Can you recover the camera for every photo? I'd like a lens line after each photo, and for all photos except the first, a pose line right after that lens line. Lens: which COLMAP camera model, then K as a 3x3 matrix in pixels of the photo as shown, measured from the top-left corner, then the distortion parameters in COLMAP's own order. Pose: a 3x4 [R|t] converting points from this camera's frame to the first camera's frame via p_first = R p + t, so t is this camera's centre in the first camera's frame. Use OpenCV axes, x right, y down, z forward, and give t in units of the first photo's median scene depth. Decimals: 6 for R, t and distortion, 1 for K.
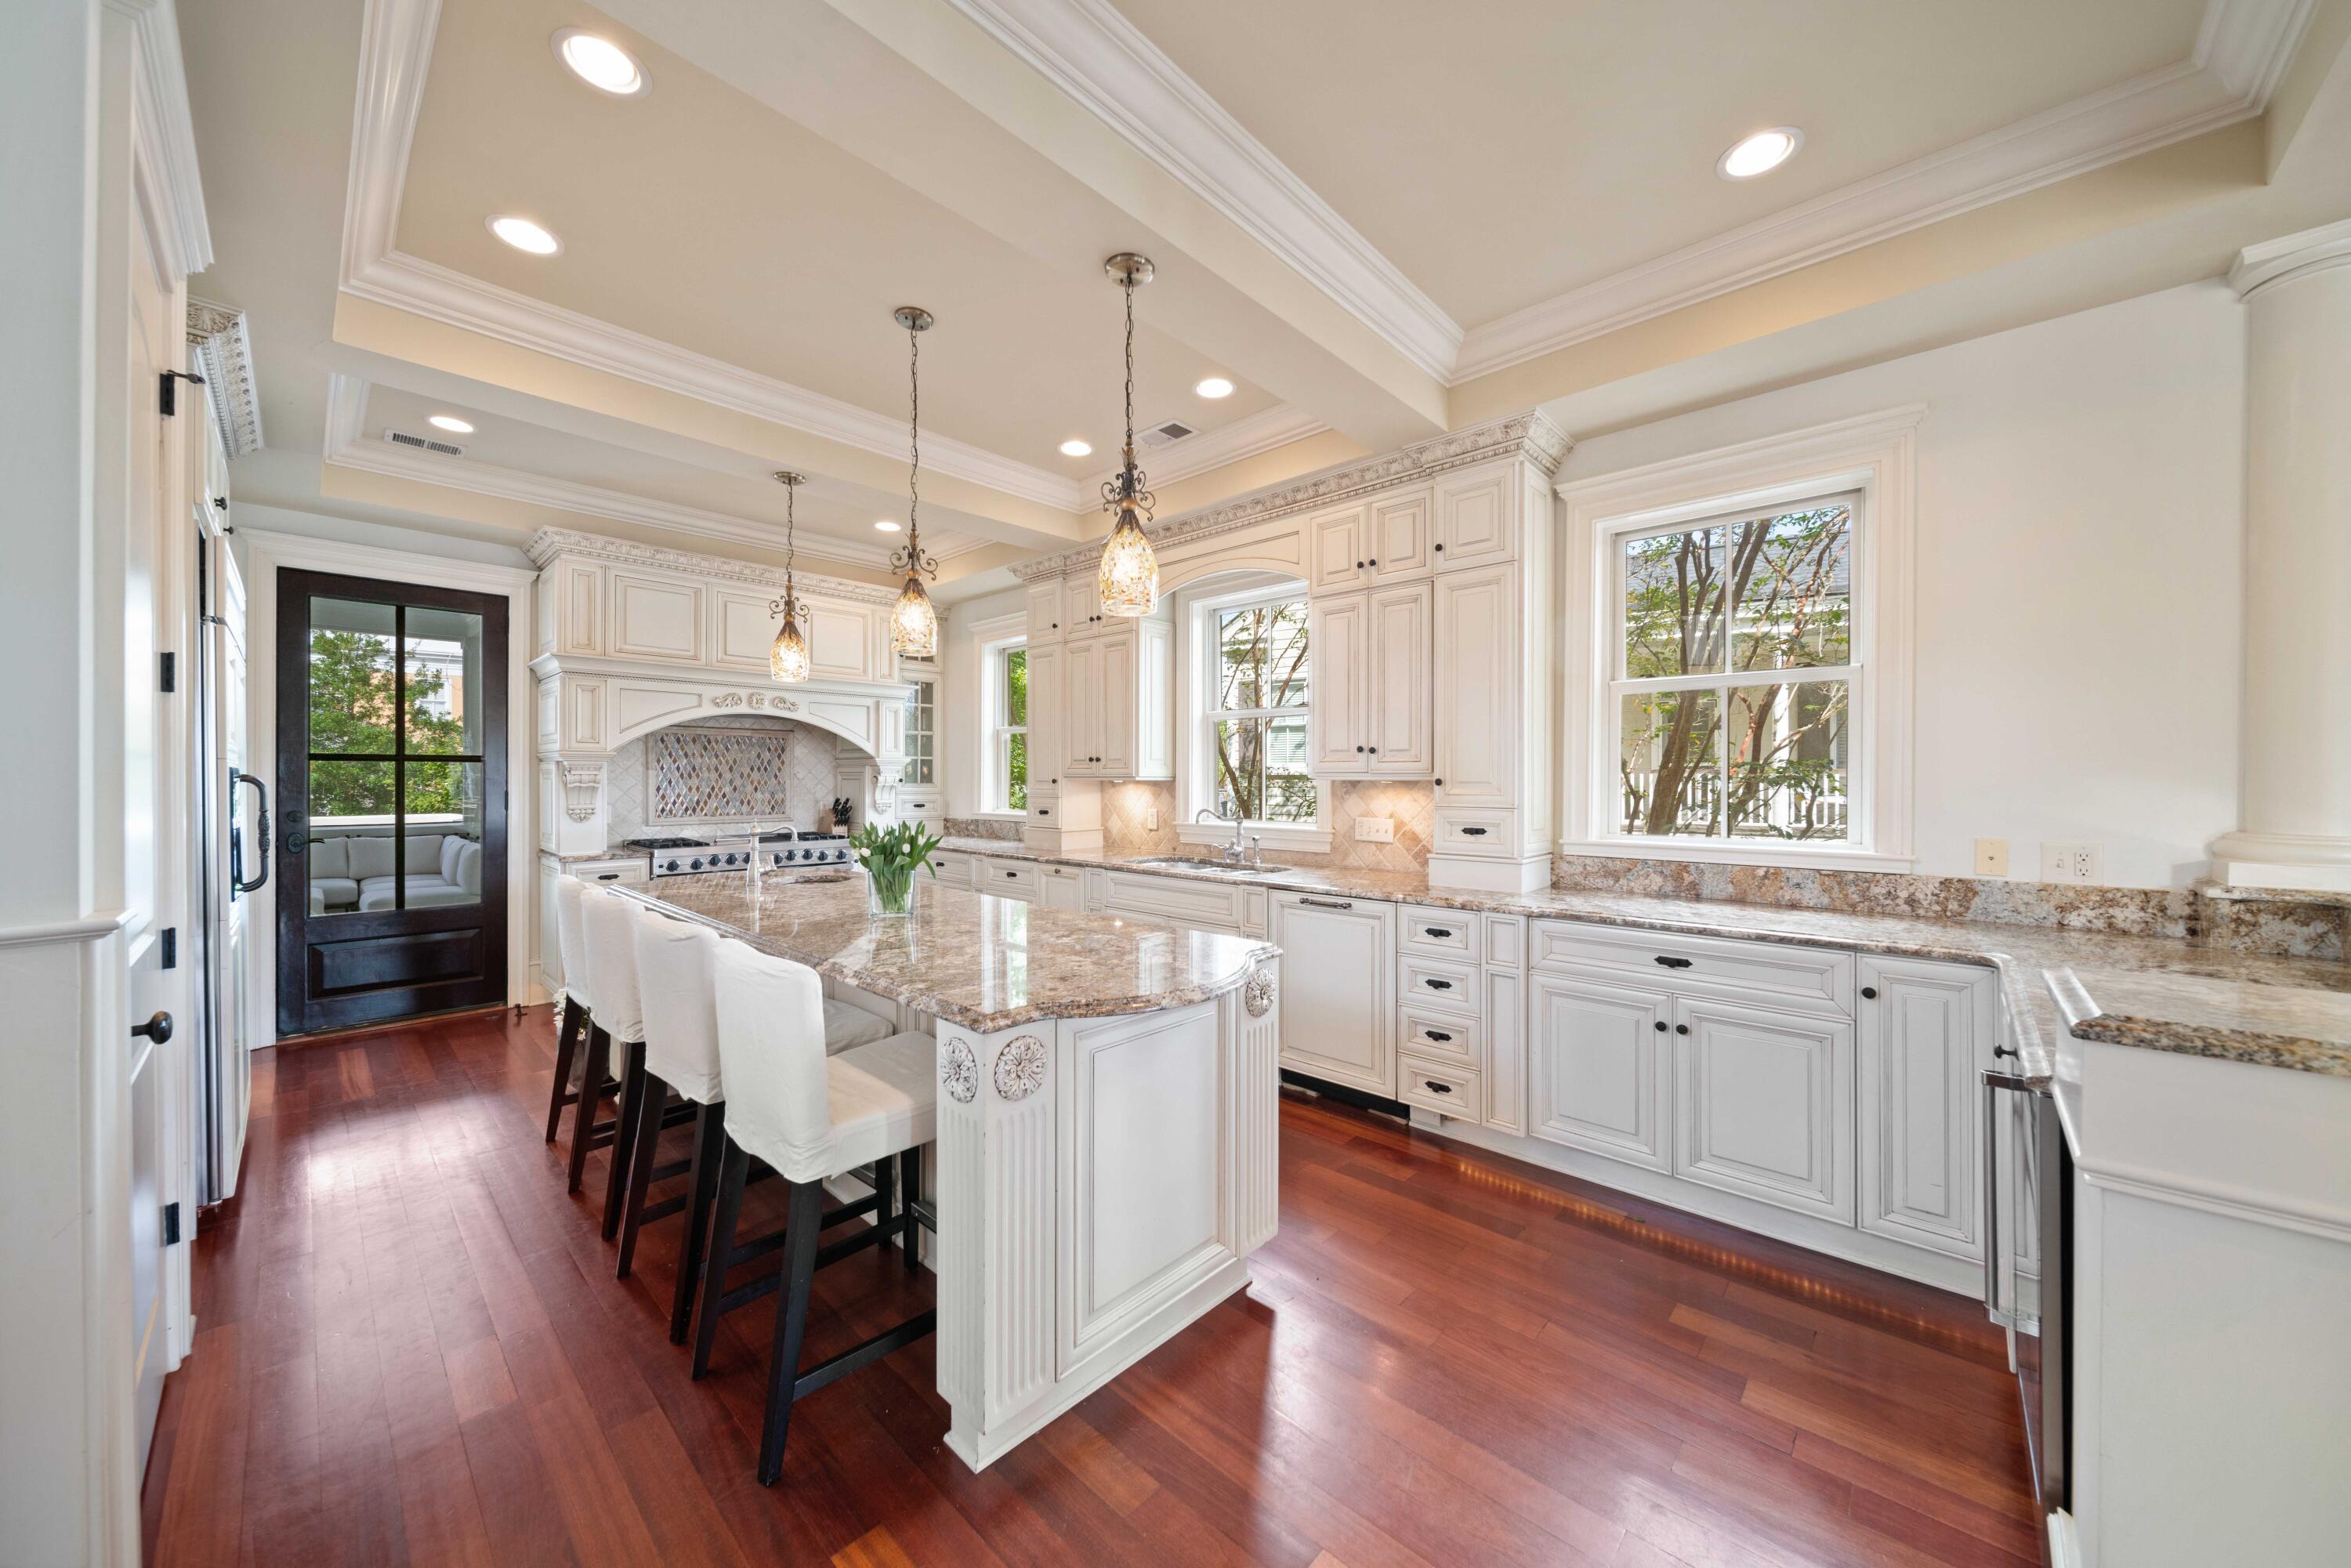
lens RADIAL K [[845.0, 0, 1171.1], [0, 845.0, 779.1], [0, 0, 1]] dist [0.001208, -0.000759]
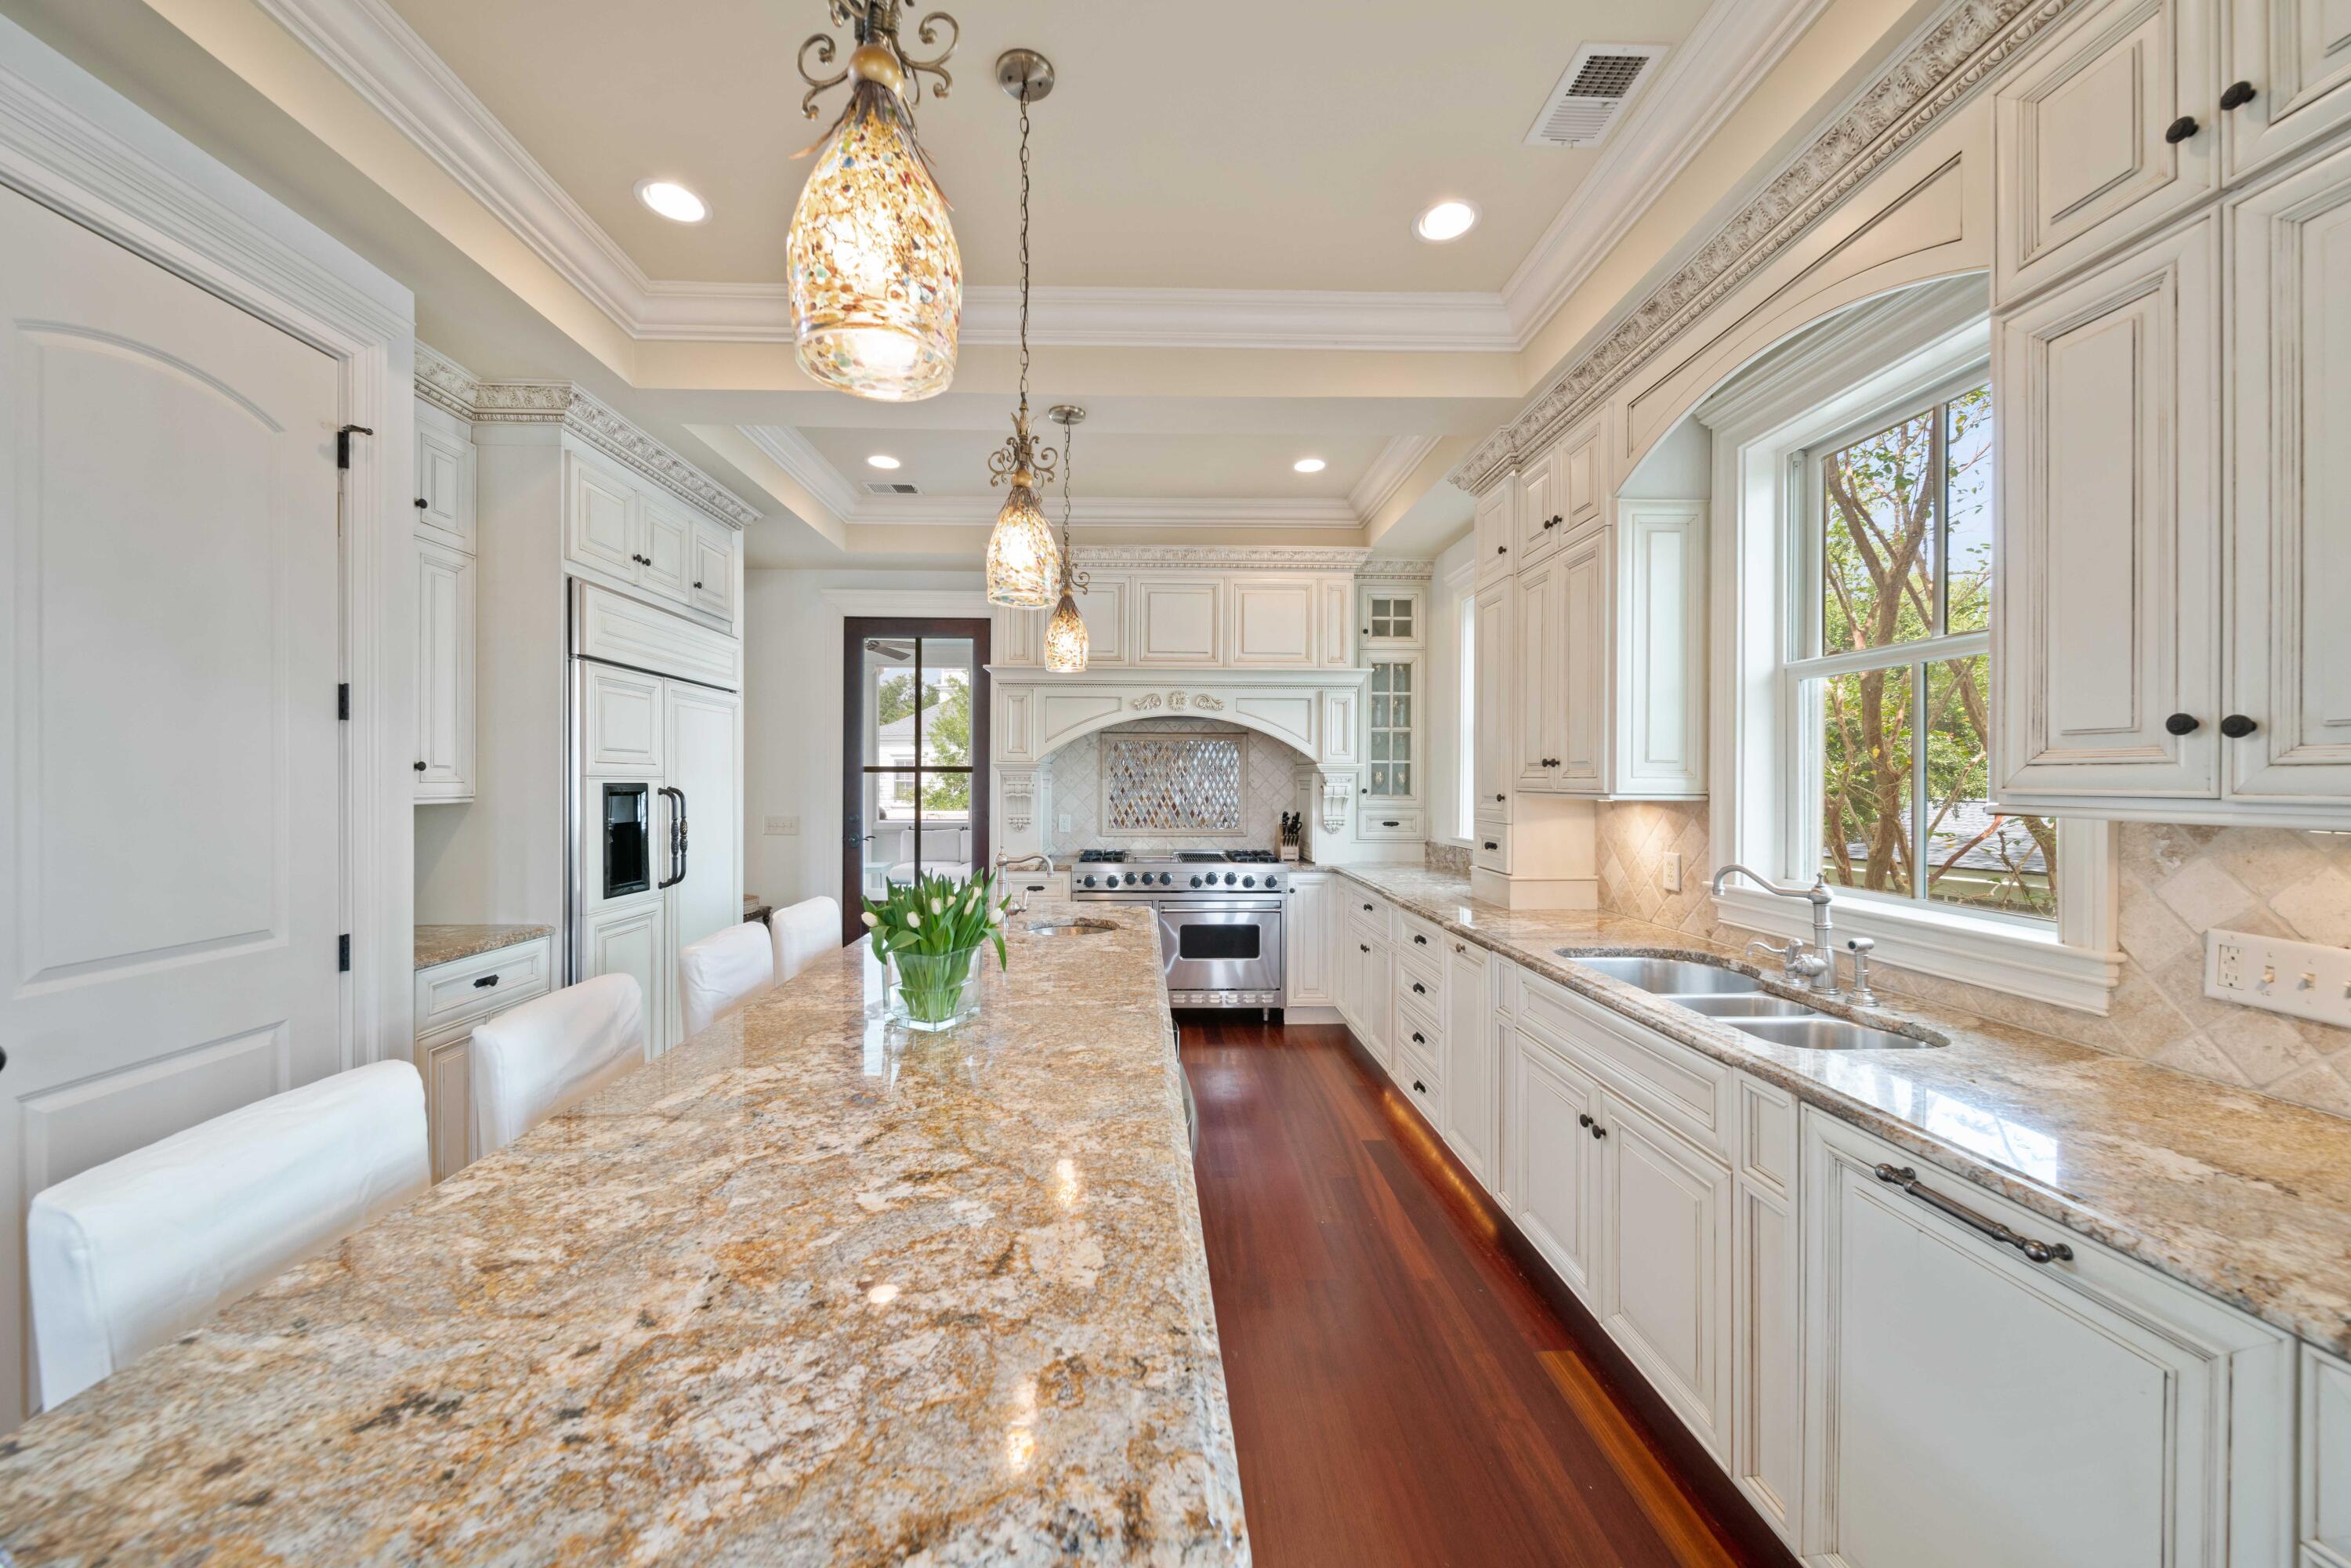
lens RADIAL K [[845.0, 0, 1174.4], [0, 845.0, 780.0], [0, 0, 1]] dist [0.001208, -0.000759]
pose [[0.702788, 0.001979, -0.711397, 0.138574], [-0.002211, 0.999997, 0.000598, -0.010692], [0.711396, 0.001153, 0.702790, 0.389632]]
